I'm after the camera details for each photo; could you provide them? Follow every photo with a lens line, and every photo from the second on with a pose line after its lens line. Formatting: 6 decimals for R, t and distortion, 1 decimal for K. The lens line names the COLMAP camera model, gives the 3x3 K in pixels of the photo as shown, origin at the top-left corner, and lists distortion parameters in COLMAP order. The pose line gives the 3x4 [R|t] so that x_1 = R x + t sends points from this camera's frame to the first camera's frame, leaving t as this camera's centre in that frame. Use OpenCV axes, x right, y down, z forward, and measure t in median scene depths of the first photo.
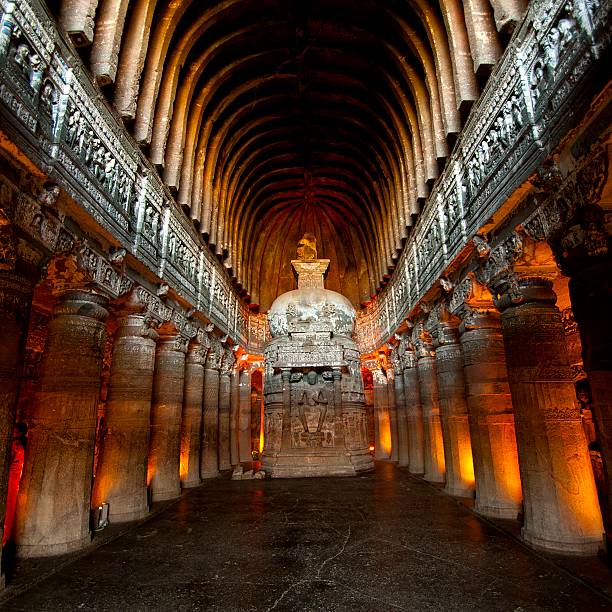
lens RADIAL K [[397.8, 0, 317.3], [0, 397.8, 319.5], [0, 0, 1]] dist [0.023631, -0.022505]
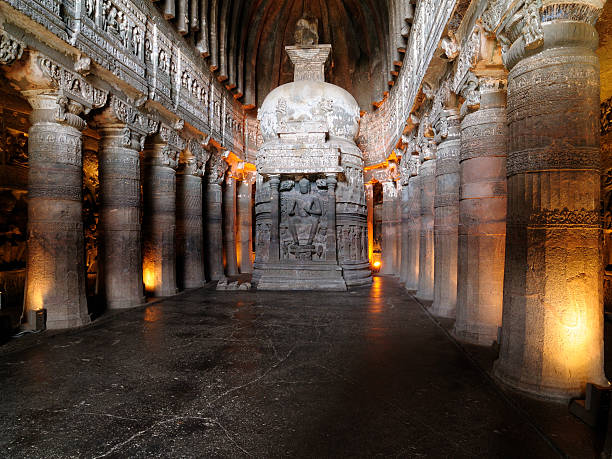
lens RADIAL K [[395.3, 0, 315.6], [0, 395.3, 247.1], [0, 0, 1]] dist [-0.011532, -0.005213]
pose [[0.996264, 0.024361, -0.082850, 0.096058], [-0.001283, 0.963456, 0.267865, 0.044063], [0.086348, -0.266758, 0.959888, 0.127598]]
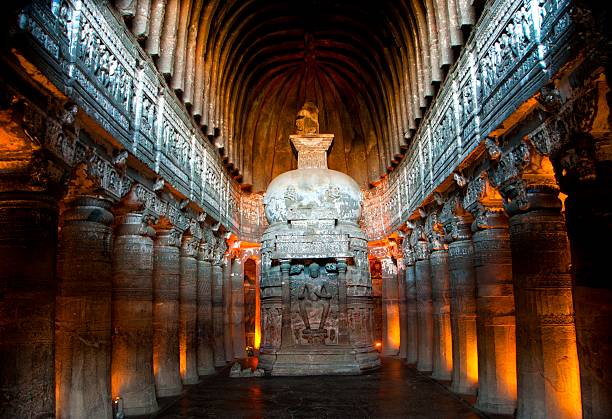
lens RADIAL K [[483.4, 0, 310.0], [0, 483.4, 239.5], [0, 0, 1]] dist [-0.138949, 0.087684]
pose [[0.999930, 0.001873, -0.011666, -0.010307], [-0.000610, 0.994225, 0.107313, -0.043426], [0.011800, -0.107298, 0.994157, -0.085393]]
